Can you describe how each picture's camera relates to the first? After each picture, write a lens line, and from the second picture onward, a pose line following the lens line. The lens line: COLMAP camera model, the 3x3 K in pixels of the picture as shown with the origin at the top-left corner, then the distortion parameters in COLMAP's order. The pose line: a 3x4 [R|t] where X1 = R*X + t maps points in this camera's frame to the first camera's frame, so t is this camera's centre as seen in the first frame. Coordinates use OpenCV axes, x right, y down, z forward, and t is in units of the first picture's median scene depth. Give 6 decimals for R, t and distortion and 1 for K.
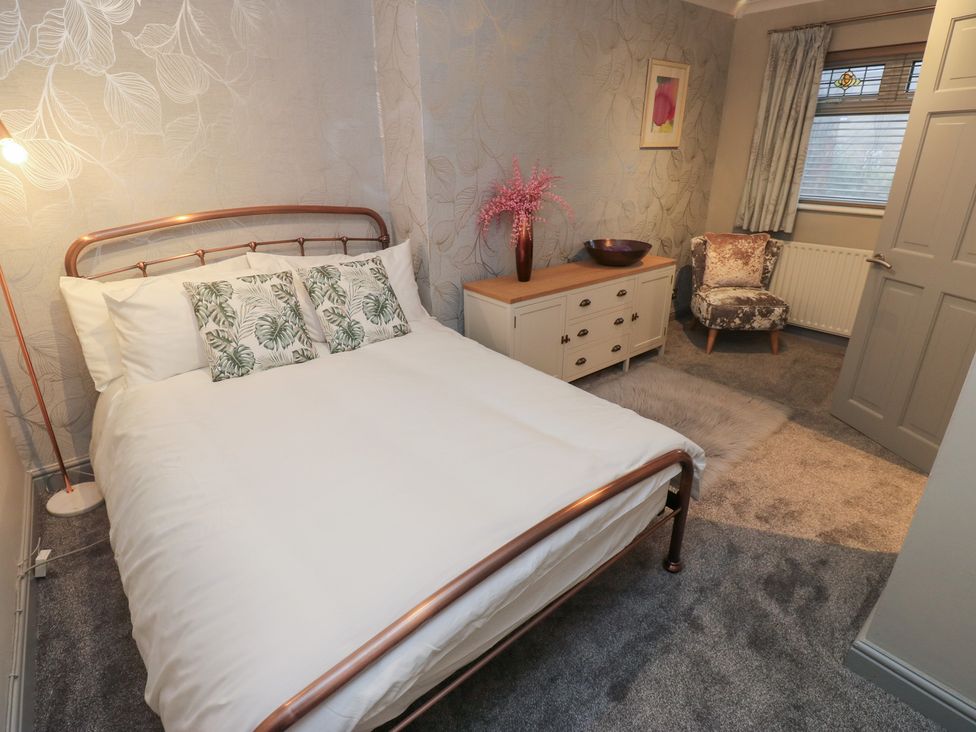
lens RADIAL K [[509.7, 0, 487.7], [0, 509.7, 366.3], [0, 0, 1]] dist [-0.005982, -0.009740]
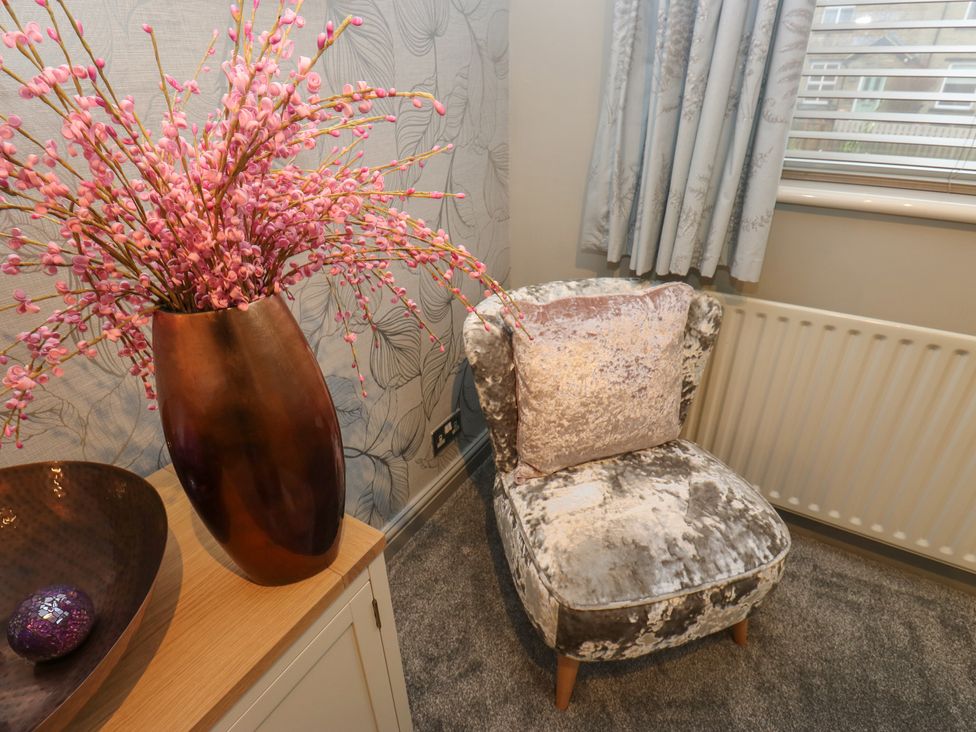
lens RADIAL K [[509.7, 0, 493.4], [0, 509.7, 363.2], [0, 0, 1]] dist [-0.005982, -0.009740]
pose [[0.942653, -0.168434, 0.288160, 0.329703], [0.136850, 0.982469, 0.126595, -0.265694], [-0.304431, -0.079900, 0.949177, 0.716974]]
